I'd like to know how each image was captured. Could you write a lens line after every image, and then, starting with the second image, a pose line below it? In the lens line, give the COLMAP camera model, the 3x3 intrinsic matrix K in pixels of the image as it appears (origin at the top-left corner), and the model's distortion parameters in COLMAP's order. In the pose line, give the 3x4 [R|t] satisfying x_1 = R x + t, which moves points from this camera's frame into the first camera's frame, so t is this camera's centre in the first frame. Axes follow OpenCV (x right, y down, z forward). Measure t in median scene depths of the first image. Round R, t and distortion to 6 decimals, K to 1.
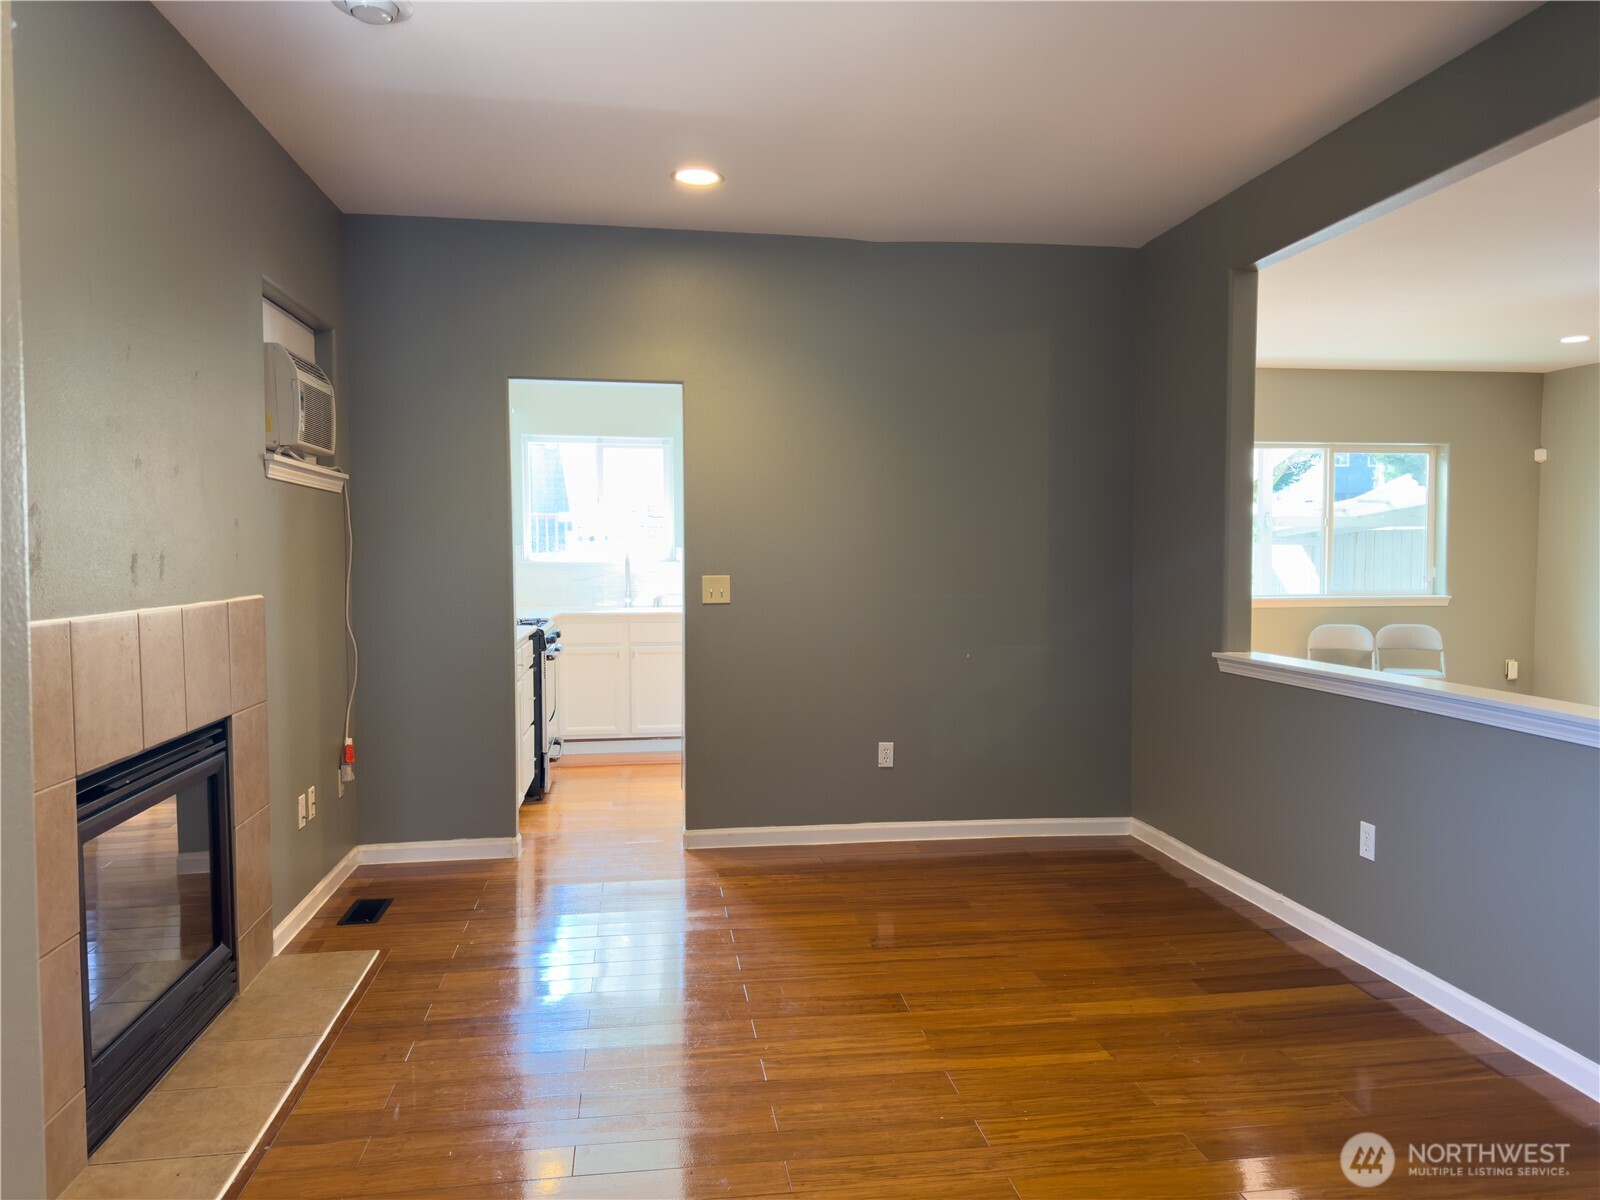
lens RADIAL K [[1125.4, 0, 802.1], [0, 1125.4, 604.4], [0, 0, 1]] dist [0.013887, -0.000410]
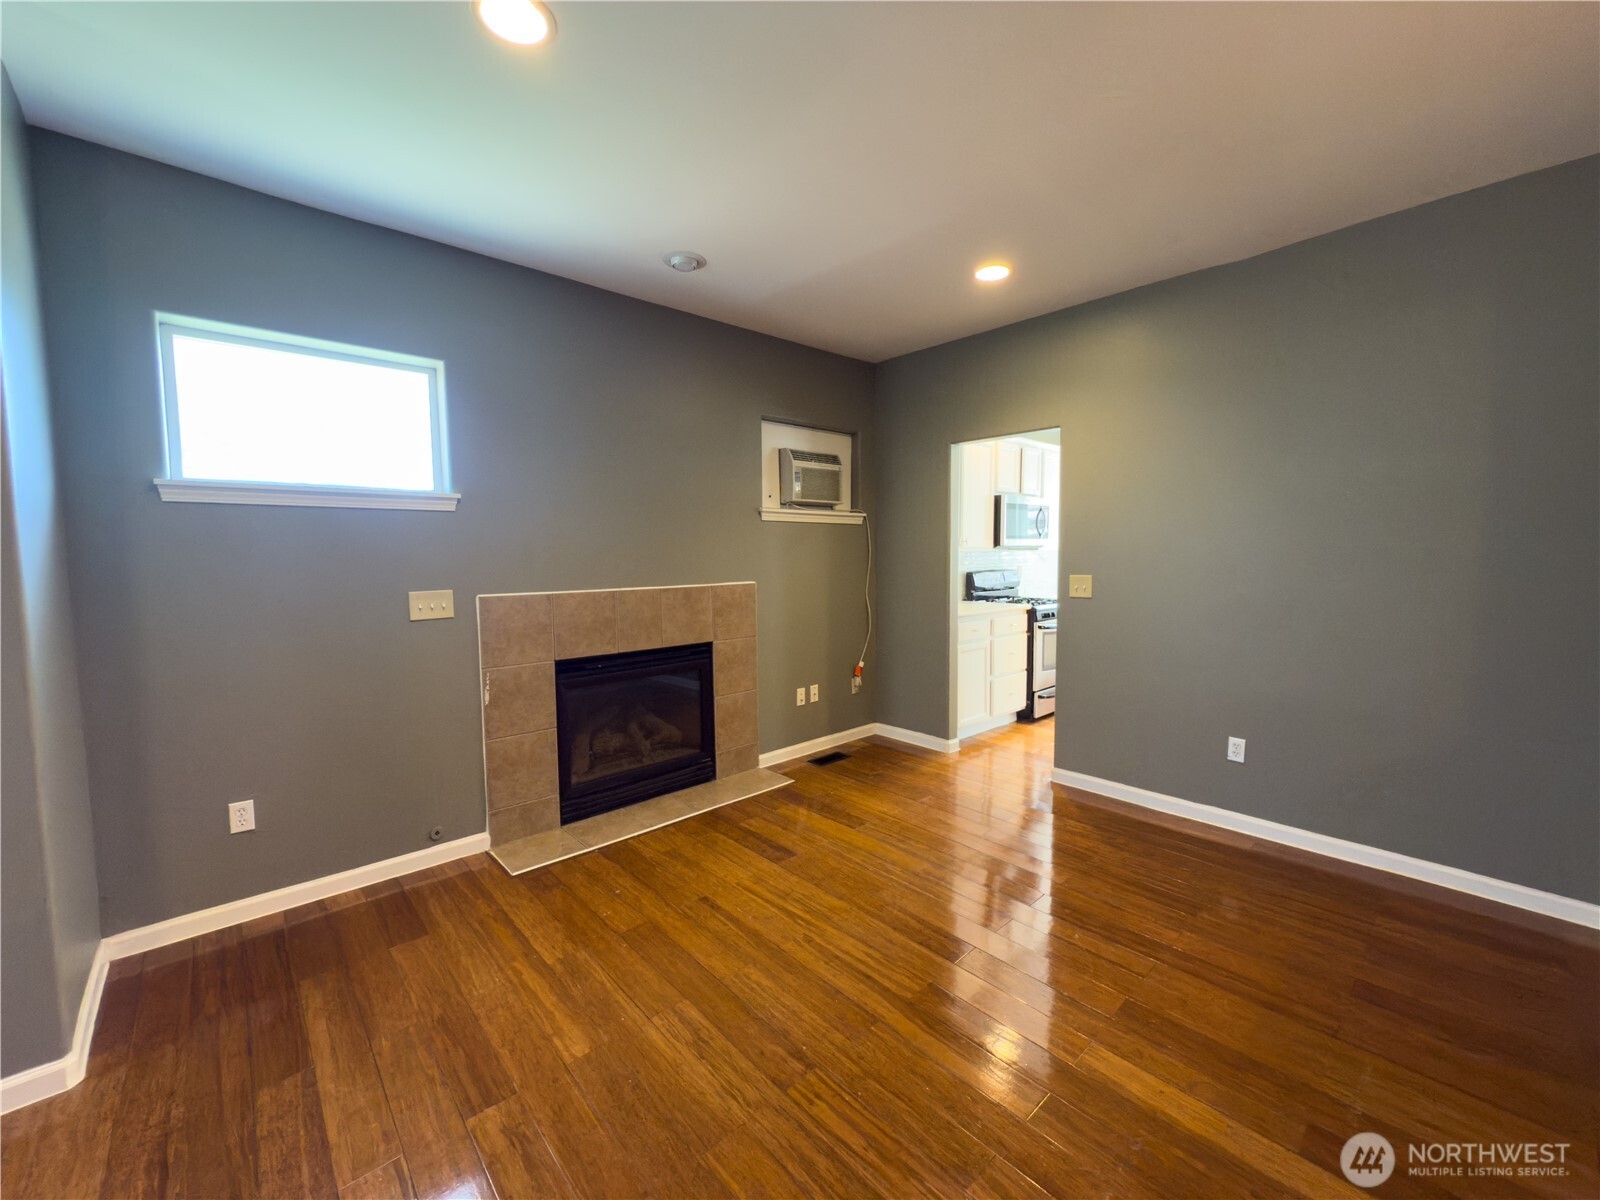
lens RADIAL K [[637.5, 0, 800.0], [0, 637.5, 595.3], [0, 0, 1]] dist [-0.004204, -0.000268]
pose [[0.560175, 0.050734, -0.826820, 0.437322], [-0.030250, 0.998710, 0.040787, -0.029283], [0.827822, 0.002163, 0.560987, 0.422832]]
